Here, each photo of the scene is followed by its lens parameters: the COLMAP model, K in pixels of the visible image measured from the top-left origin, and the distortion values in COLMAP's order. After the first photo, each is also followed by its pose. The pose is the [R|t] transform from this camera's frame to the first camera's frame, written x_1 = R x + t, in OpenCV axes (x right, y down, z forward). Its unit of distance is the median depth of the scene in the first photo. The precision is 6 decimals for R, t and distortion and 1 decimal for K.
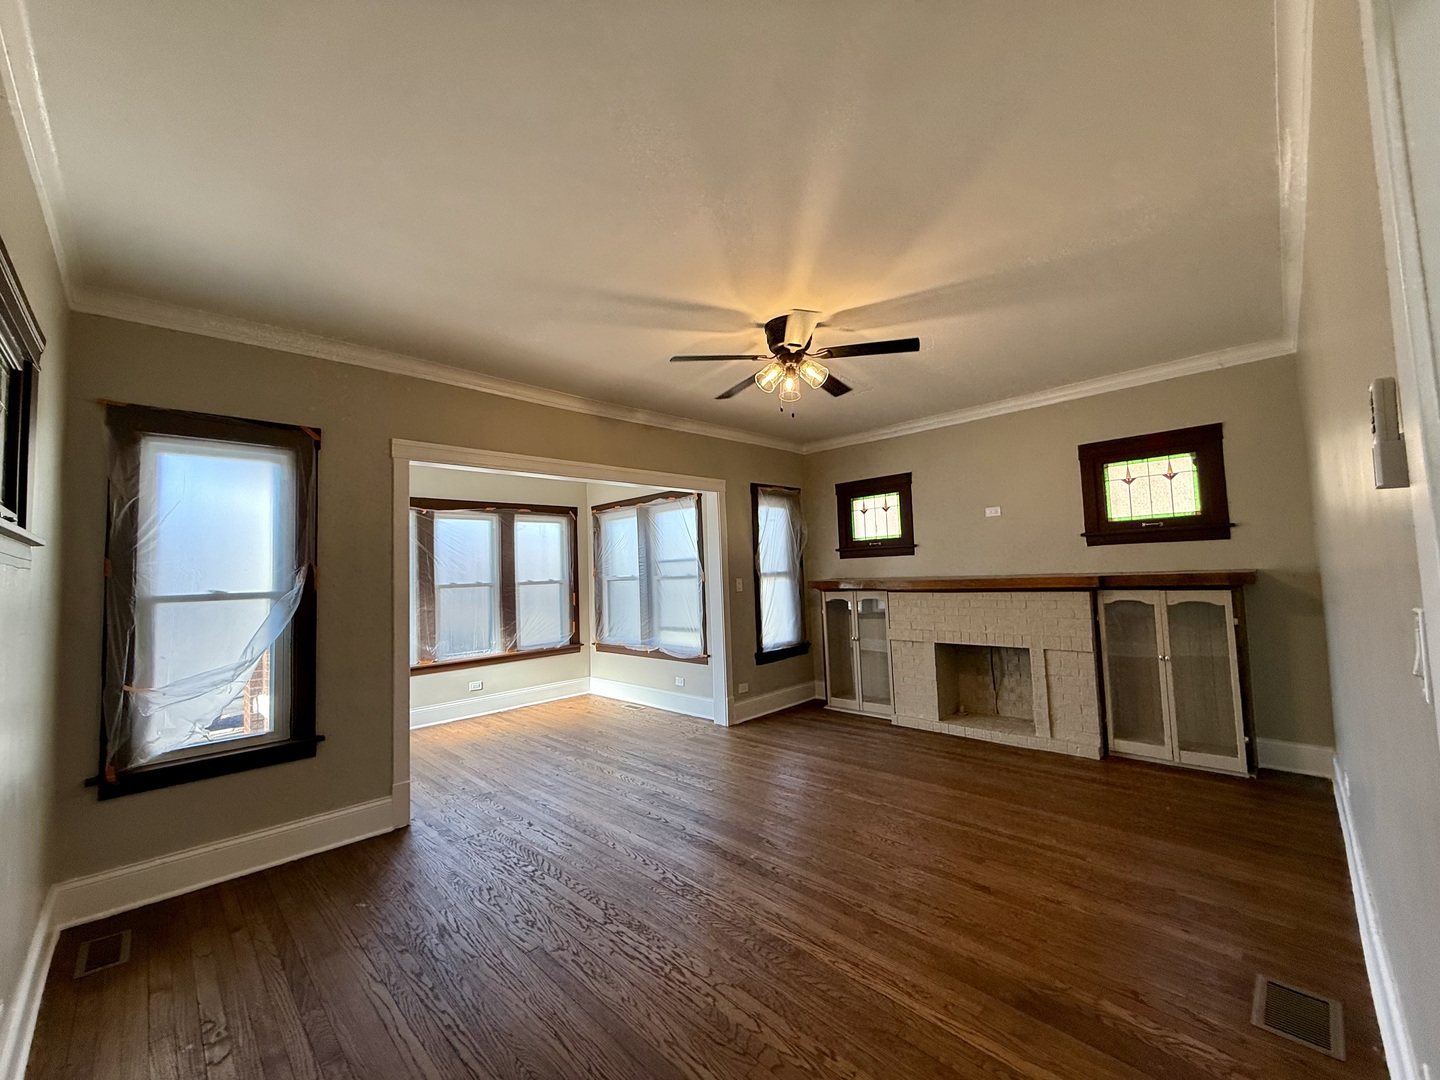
lens RADIAL K [[574.3, 0, 714.8], [0, 574.3, 538.8], [0, 0, 1]] dist [-0.001668, 0.000216]
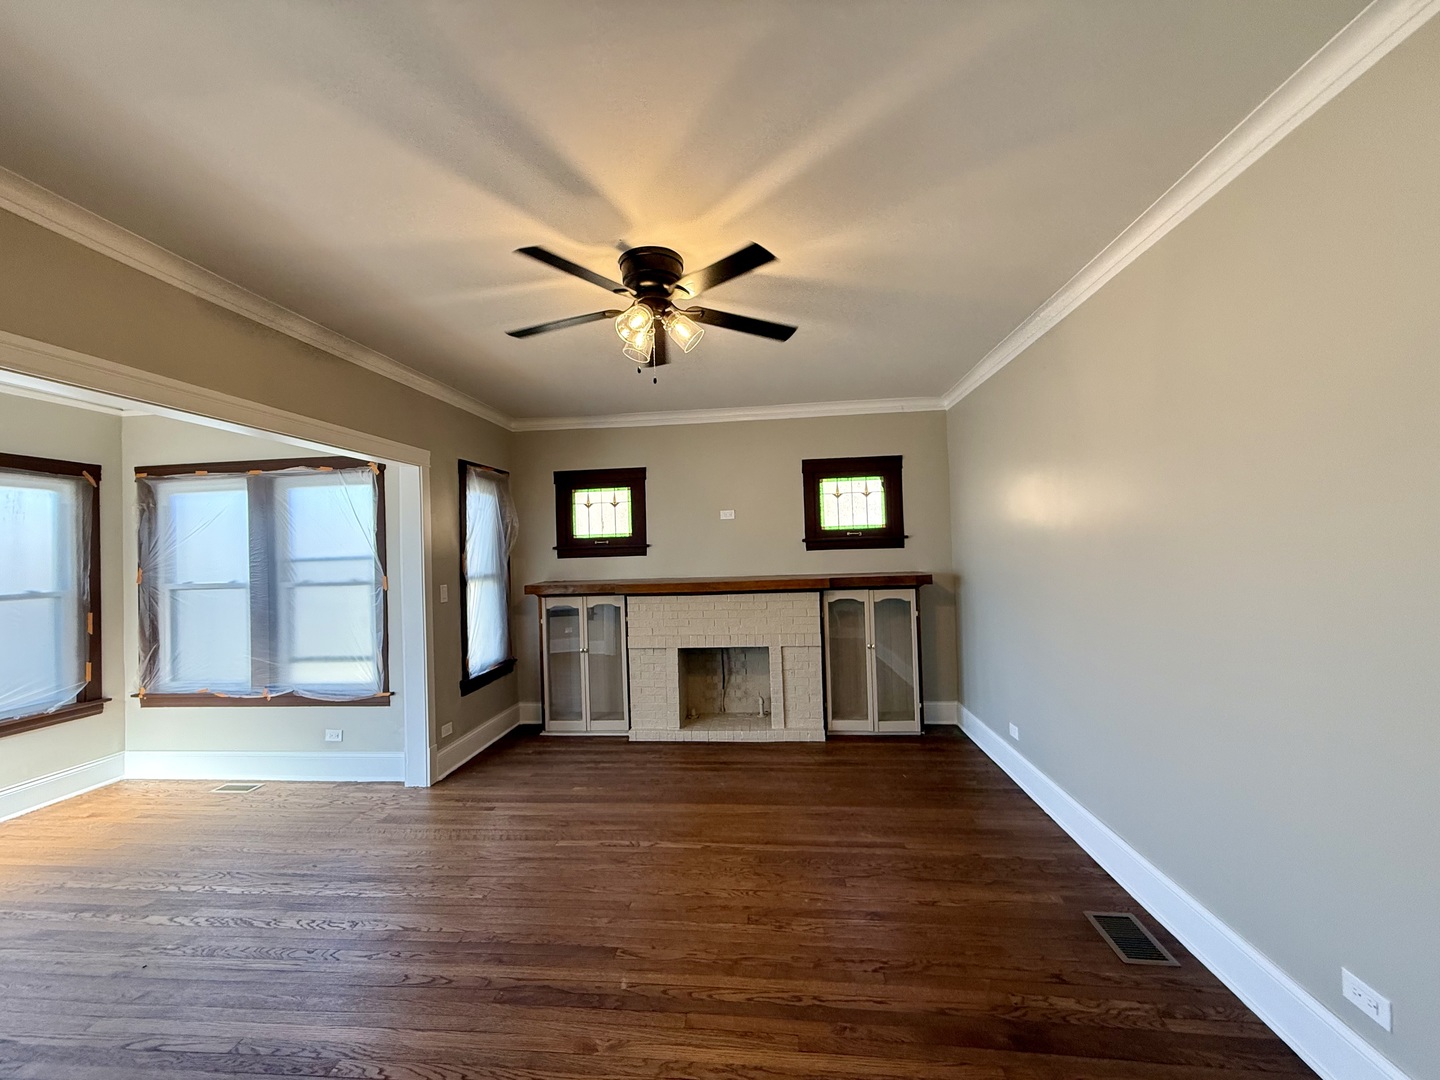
lens RADIAL K [[574.3, 0, 718.5], [0, 574.3, 541.5], [0, 0, 1]] dist [-0.001668, 0.000216]
pose [[0.774709, 0.025176, 0.631816, -0.173943], [-0.035051, 0.999381, 0.003156, -0.002236], [-0.631346, -0.024591, 0.775112, 0.219419]]
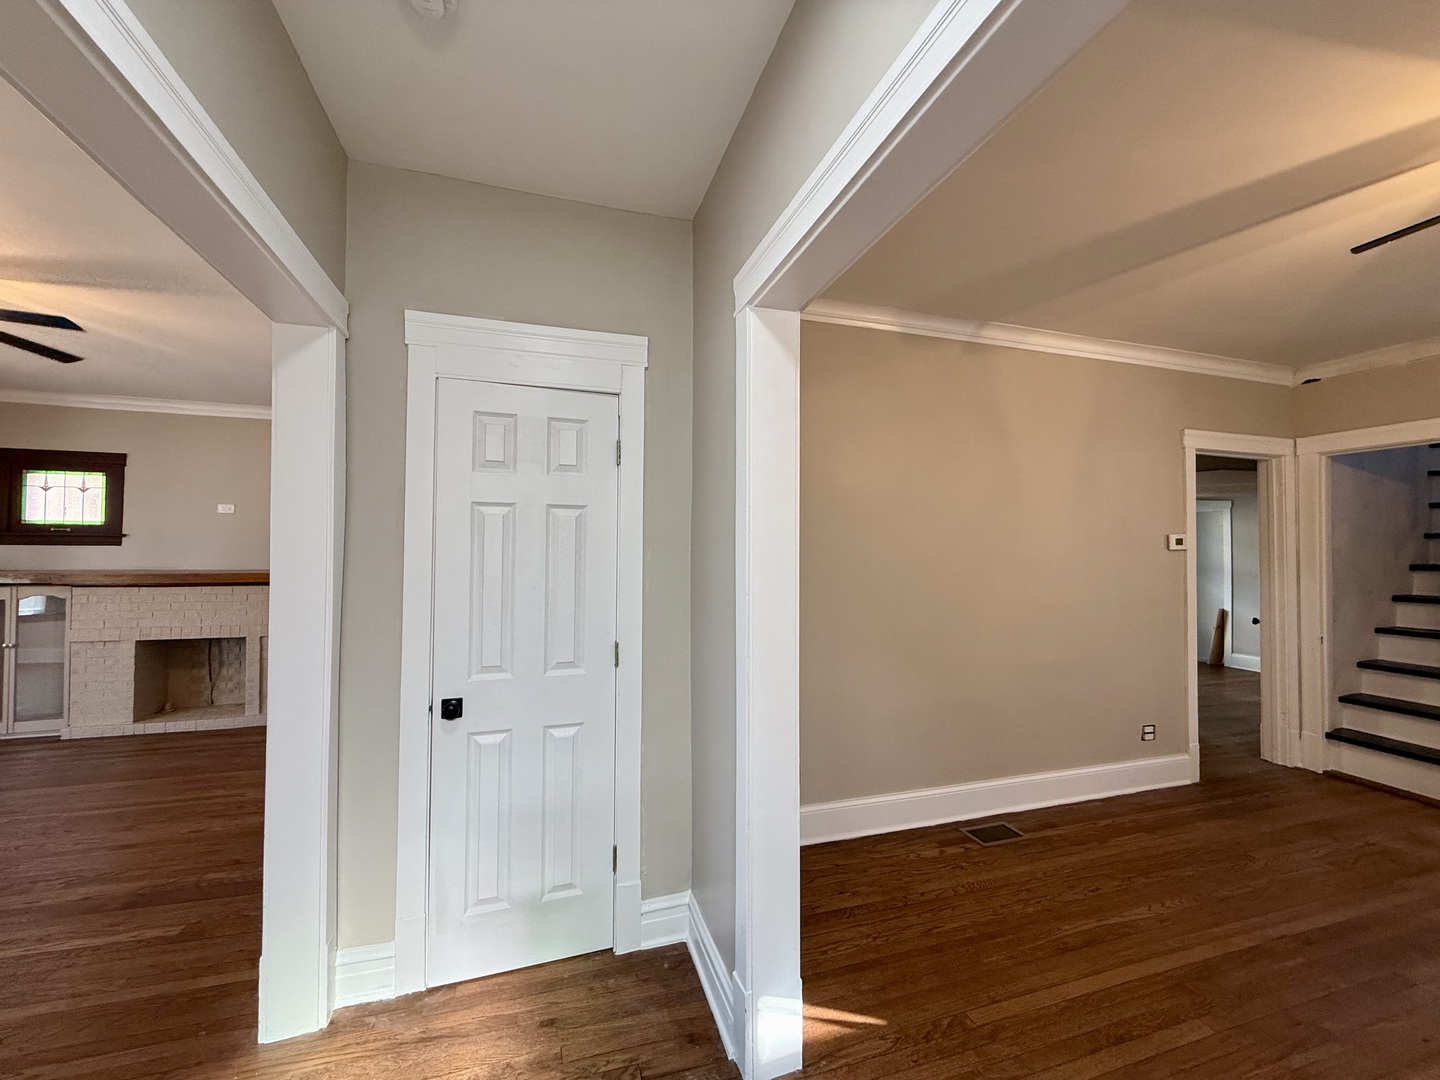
lens RADIAL K [[574.3, 0, 717.5], [0, 574.3, 540.2], [0, 0, 1]] dist [-0.001668, 0.000216]
pose [[0.464780, 0.059994, 0.883391, -0.013795], [-0.074279, 0.996827, -0.028617, -0.026847], [-0.882305, -0.052317, 0.467762, -0.271951]]
